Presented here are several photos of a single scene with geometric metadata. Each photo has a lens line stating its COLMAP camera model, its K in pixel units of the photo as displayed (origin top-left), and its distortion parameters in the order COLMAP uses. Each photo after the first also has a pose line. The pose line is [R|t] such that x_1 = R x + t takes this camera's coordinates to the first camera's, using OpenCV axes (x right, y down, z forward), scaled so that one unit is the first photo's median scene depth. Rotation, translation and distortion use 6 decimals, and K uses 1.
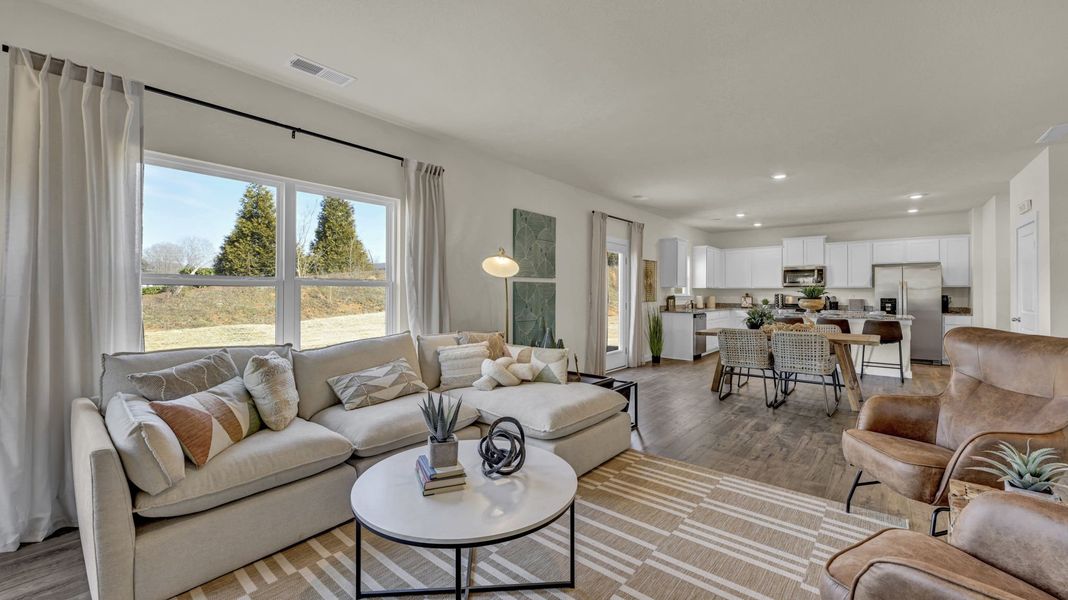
lens RADIAL K [[423.8, 0, 529.5], [0, 423.8, 292.0], [0, 0, 1]] dist [-0.000254, -0.000074]
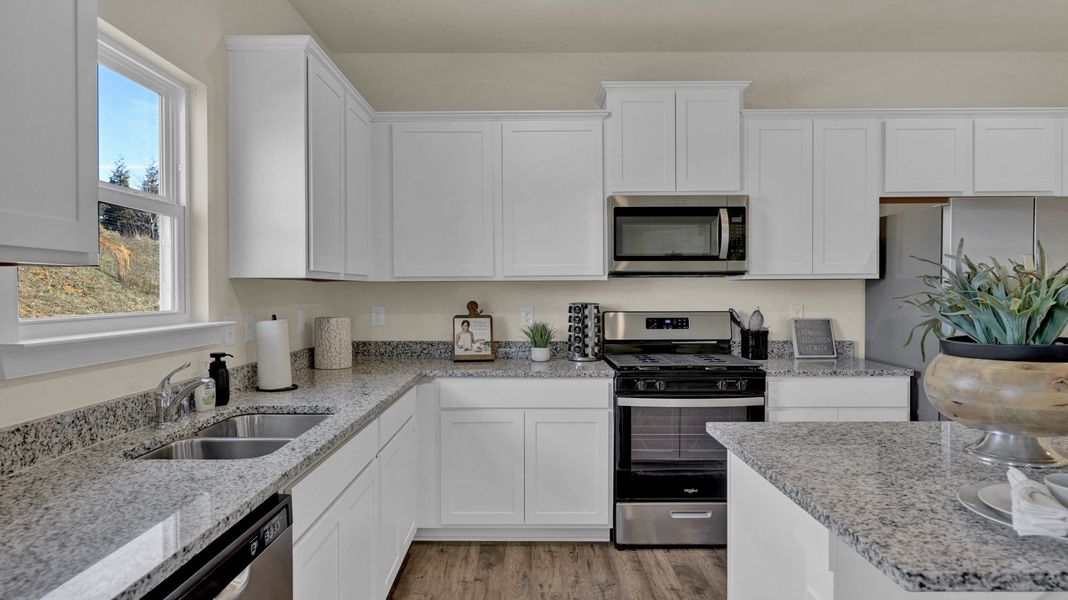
lens RADIAL K [[640.9, 0, 534.0], [0, 640.9, 300.0], [0, 0, 1]] dist [-0.000172, 0.000200]
pose [[0.771268, -0.016529, 0.636295, 0.339399], [0.004672, 0.999783, 0.020308, -0.005790], [-0.636493, -0.012690, 0.771178, 0.772495]]
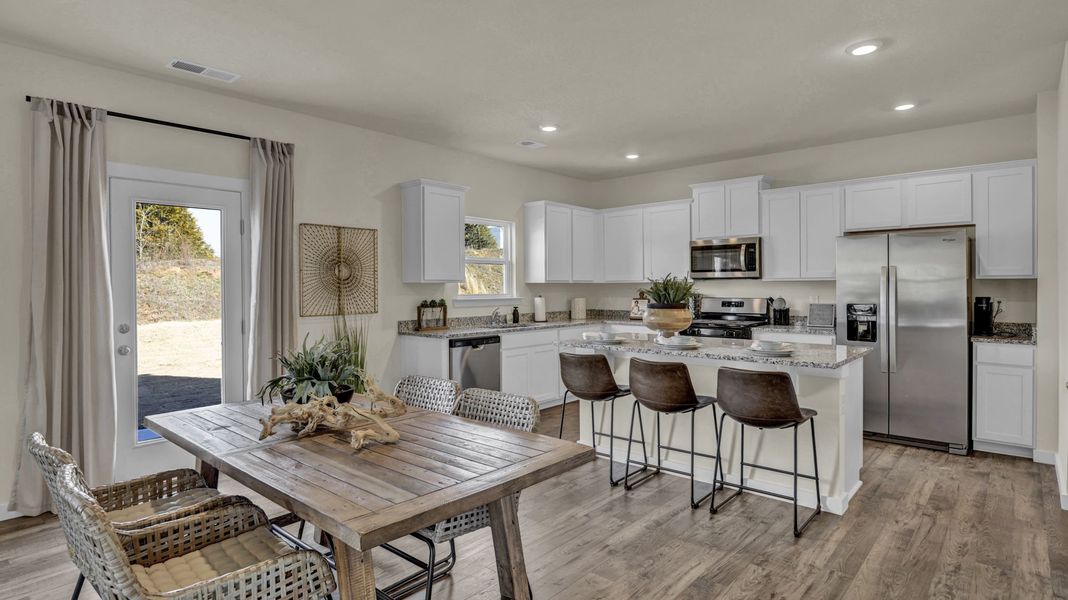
lens RADIAL K [[554.9, 0, 534.0], [0, 554.9, 300.0], [0, 0, 1]] dist [0.000459, 0.000443]
pose [[0.999619, -0.007871, -0.026443, 0.447644], [0.008613, 0.999569, 0.028072, -0.008265], [0.026210, -0.028289, 0.999256, 0.341792]]
